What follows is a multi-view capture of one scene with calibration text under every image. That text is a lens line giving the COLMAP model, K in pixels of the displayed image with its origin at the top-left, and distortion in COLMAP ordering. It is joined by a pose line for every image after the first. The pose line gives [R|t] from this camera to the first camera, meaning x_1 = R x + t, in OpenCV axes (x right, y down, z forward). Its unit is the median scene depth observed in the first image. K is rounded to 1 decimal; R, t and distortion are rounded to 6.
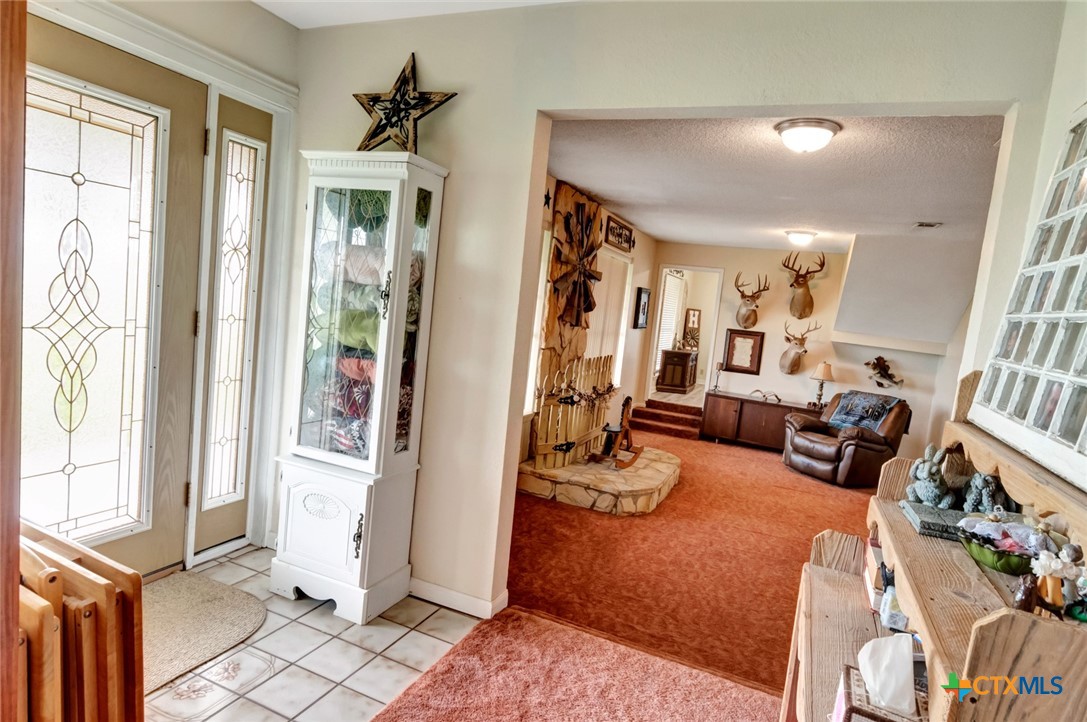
lens RADIAL K [[616.8, 0, 546.8], [0, 616.8, 377.8], [0, 0, 1]] dist [0.008806, 0.003690]
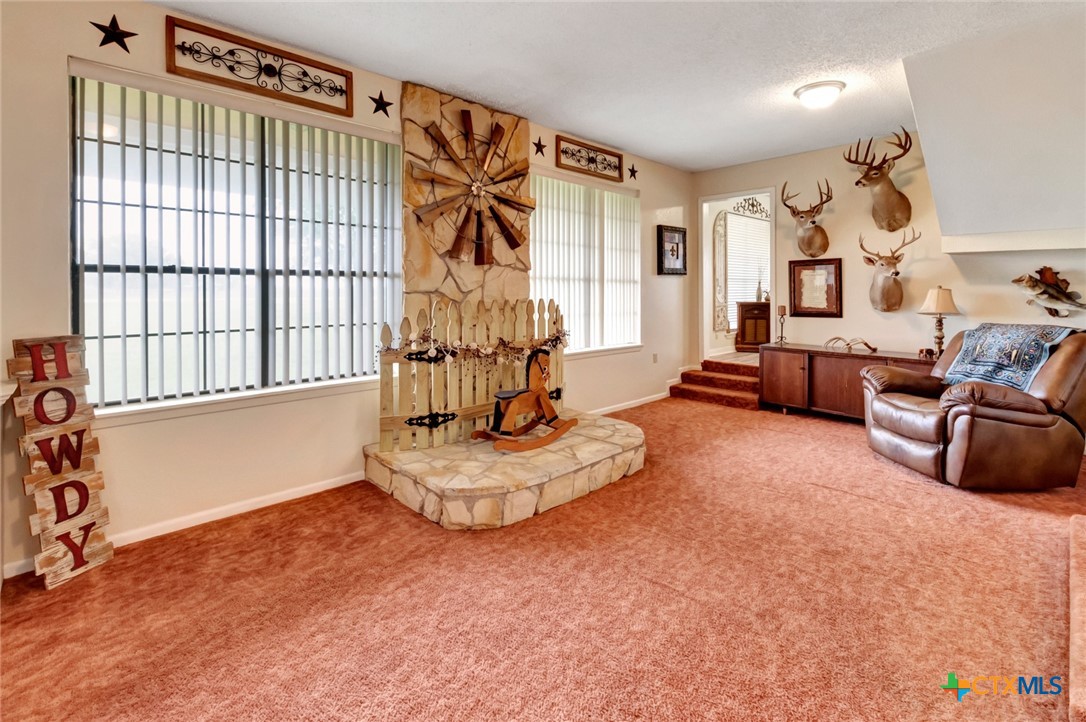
lens RADIAL K [[500.4, 0, 539.8], [0, 500.4, 302.6], [0, 0, 1]] dist [0.004606, -0.001352]
pose [[0.909892, -0.100287, -0.402541, 0.327145], [0.051369, 0.990109, -0.130558, 0.046709], [0.411653, 0.098116, 0.906044, 0.403710]]
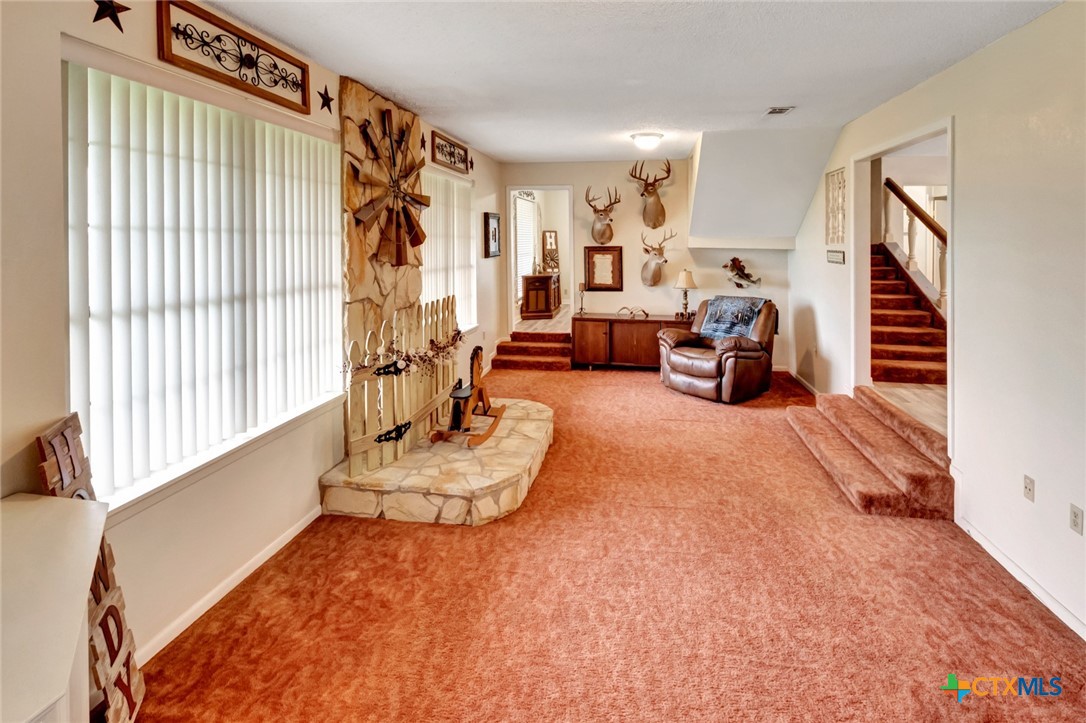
lens RADIAL K [[542.3, 0, 560.3], [0, 542.3, 253.6], [0, 0, 1]] dist [-0.001147, 0.000229]
pose [[0.964491, -0.114427, 0.238040, 0.072841], [0.134013, 0.988662, -0.067740, -0.022282], [-0.227589, 0.097234, 0.968890, 0.257232]]
